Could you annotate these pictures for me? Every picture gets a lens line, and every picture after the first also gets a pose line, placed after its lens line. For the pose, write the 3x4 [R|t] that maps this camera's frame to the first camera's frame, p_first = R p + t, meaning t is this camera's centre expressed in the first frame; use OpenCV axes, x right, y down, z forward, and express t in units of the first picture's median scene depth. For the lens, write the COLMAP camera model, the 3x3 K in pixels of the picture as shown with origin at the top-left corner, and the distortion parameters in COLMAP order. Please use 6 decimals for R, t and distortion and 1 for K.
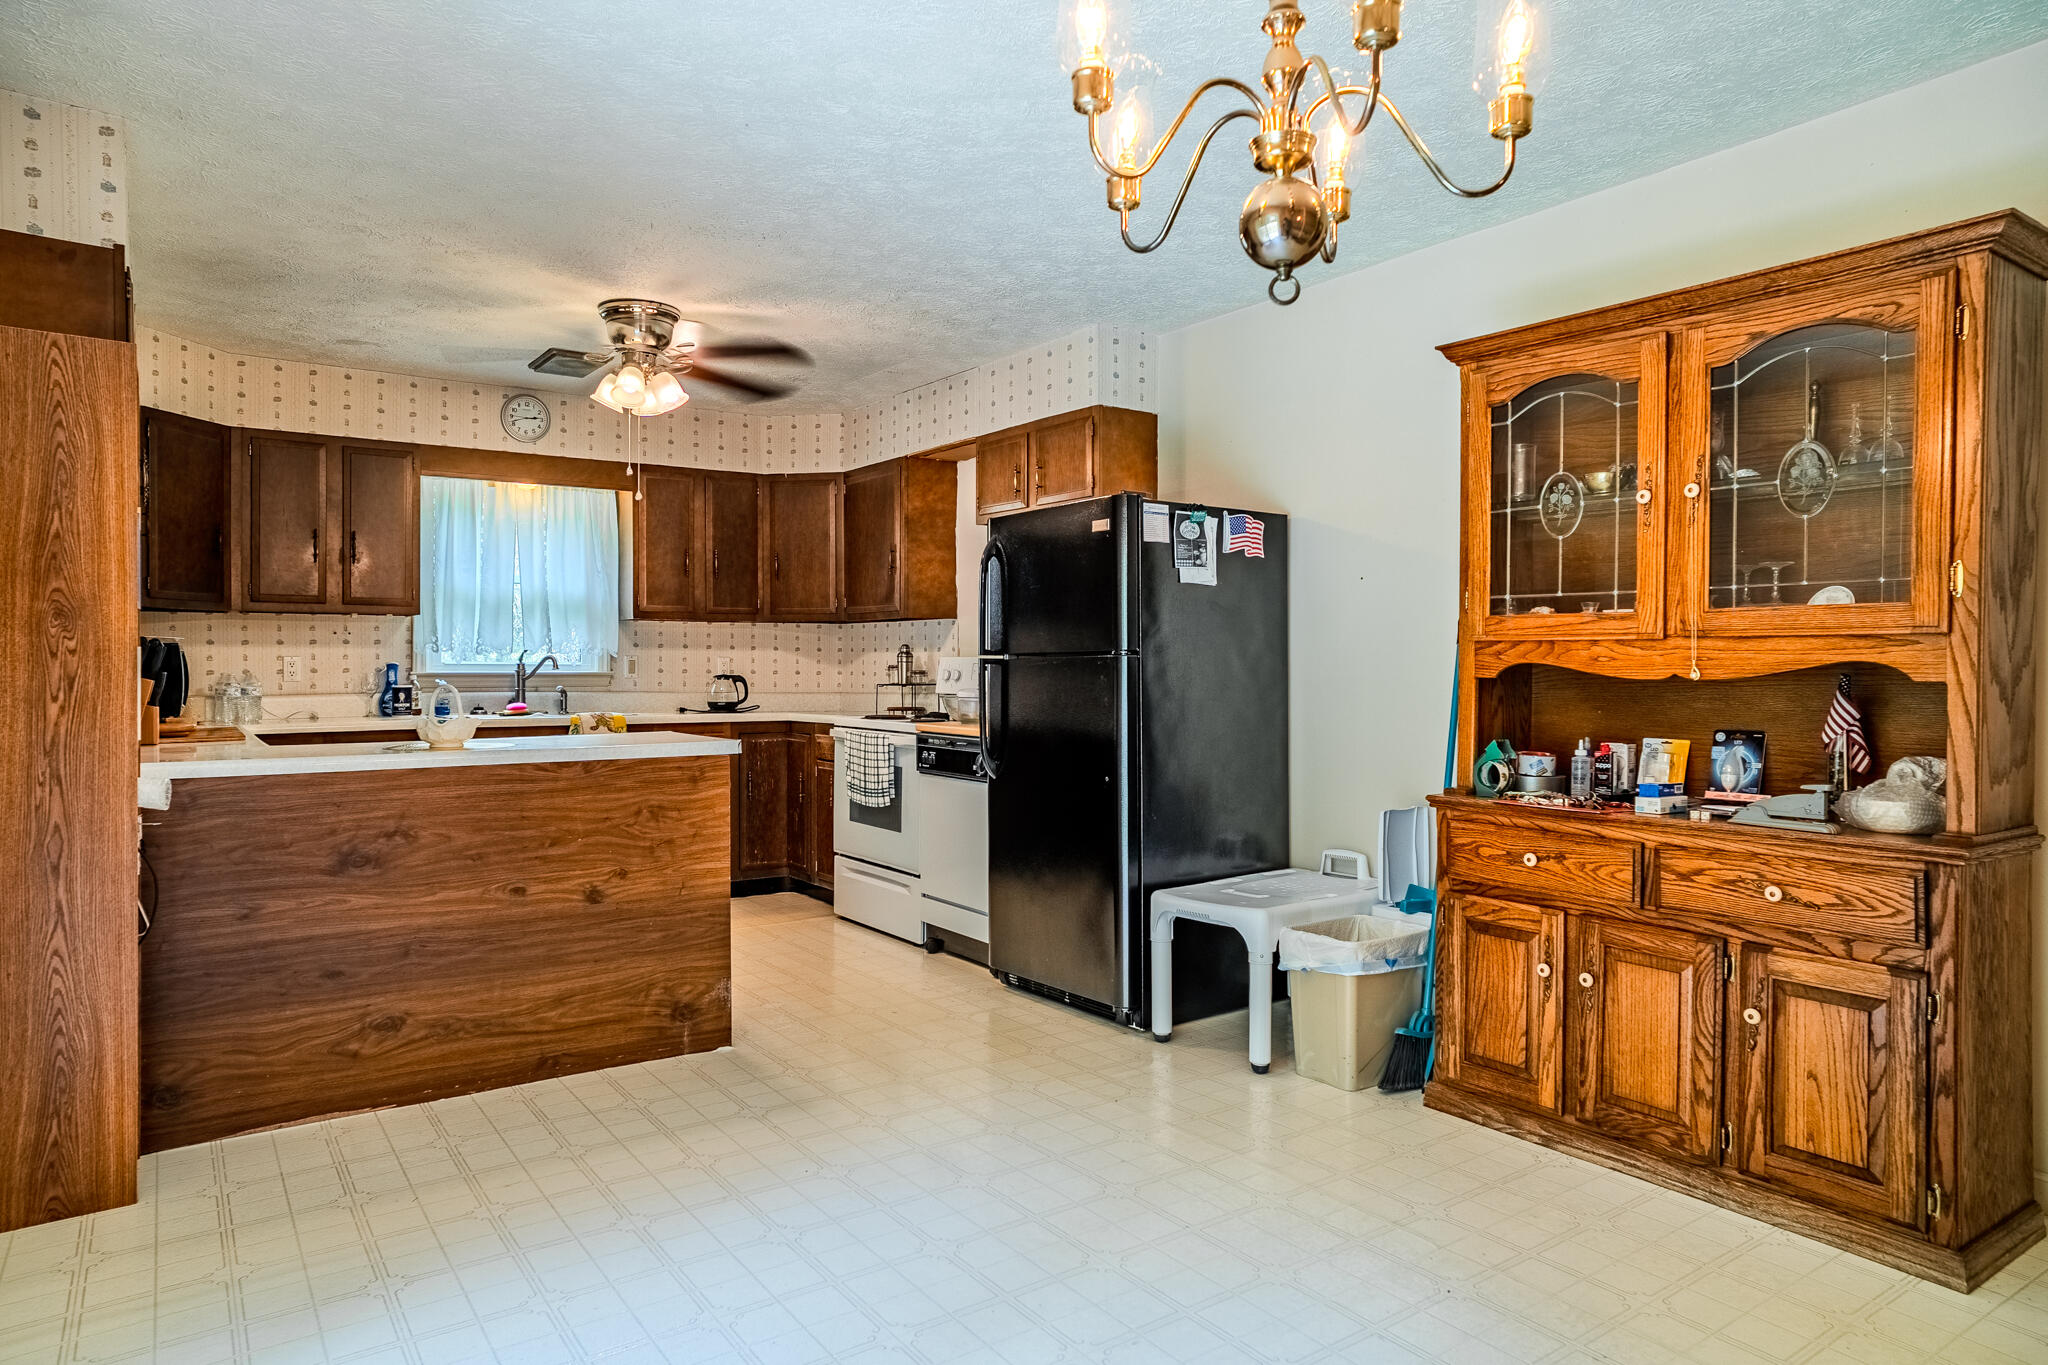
lens RADIAL K [[1240.3, 0, 1018.0], [0, 1240.3, 686.3], [0, 0, 1]] dist [-0.040408, 0.038255]
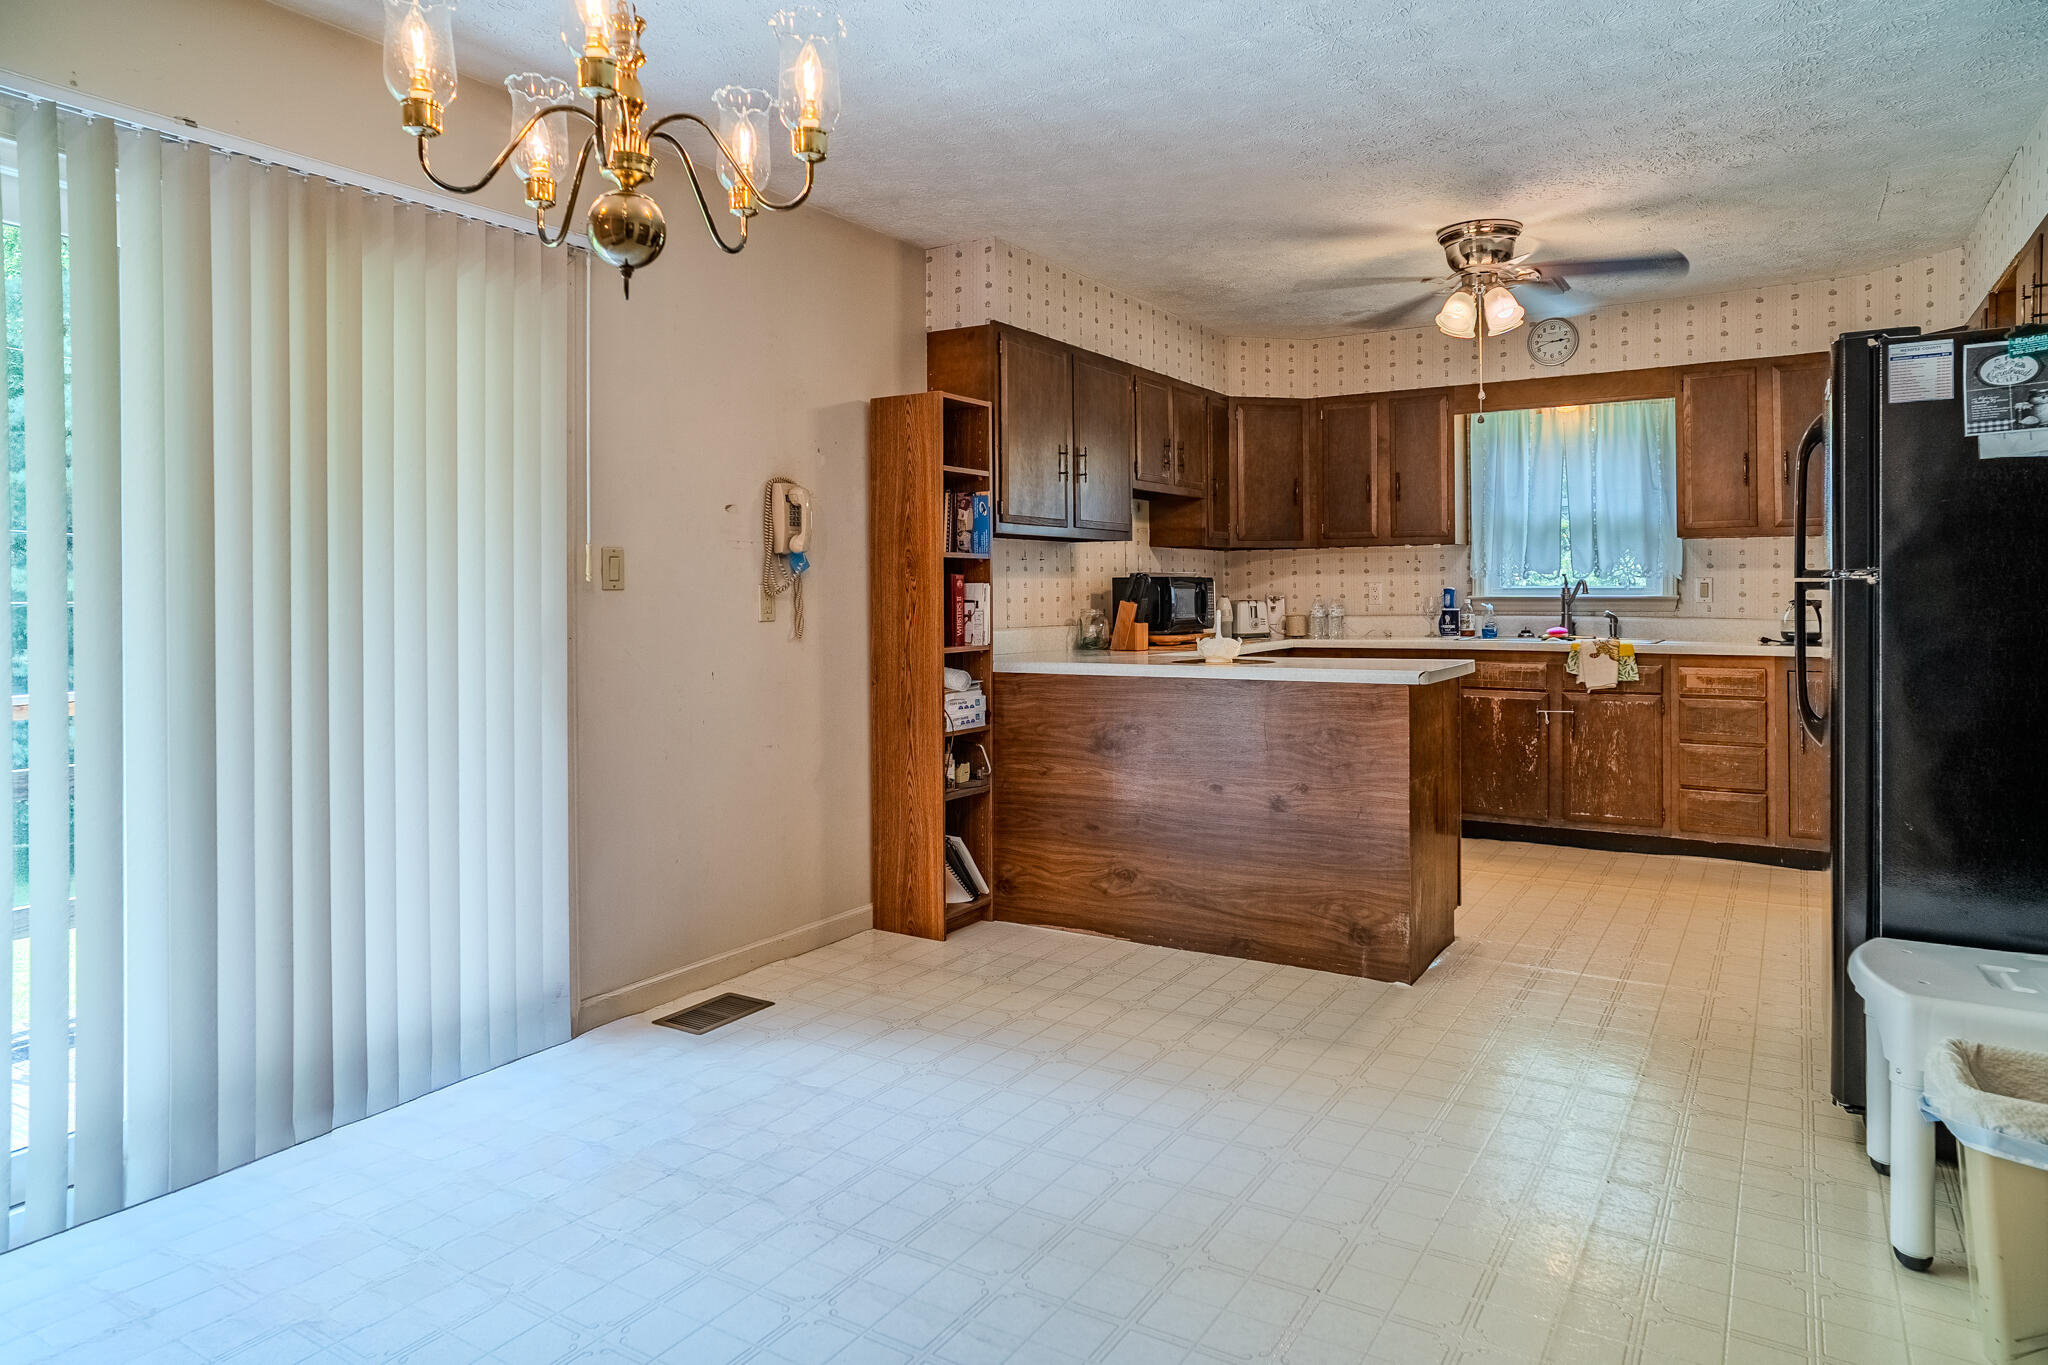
lens RADIAL K [[1240.3, 0, 1022.6], [0, 1240.3, 597.7], [0, 0, 1]] dist [-0.040408, 0.038255]
pose [[0.391162, 0.002259, -0.920319, 0.630286], [-0.006739, 0.999977, -0.000409, -0.012879], [0.920297, 0.006362, 0.391168, 0.391764]]
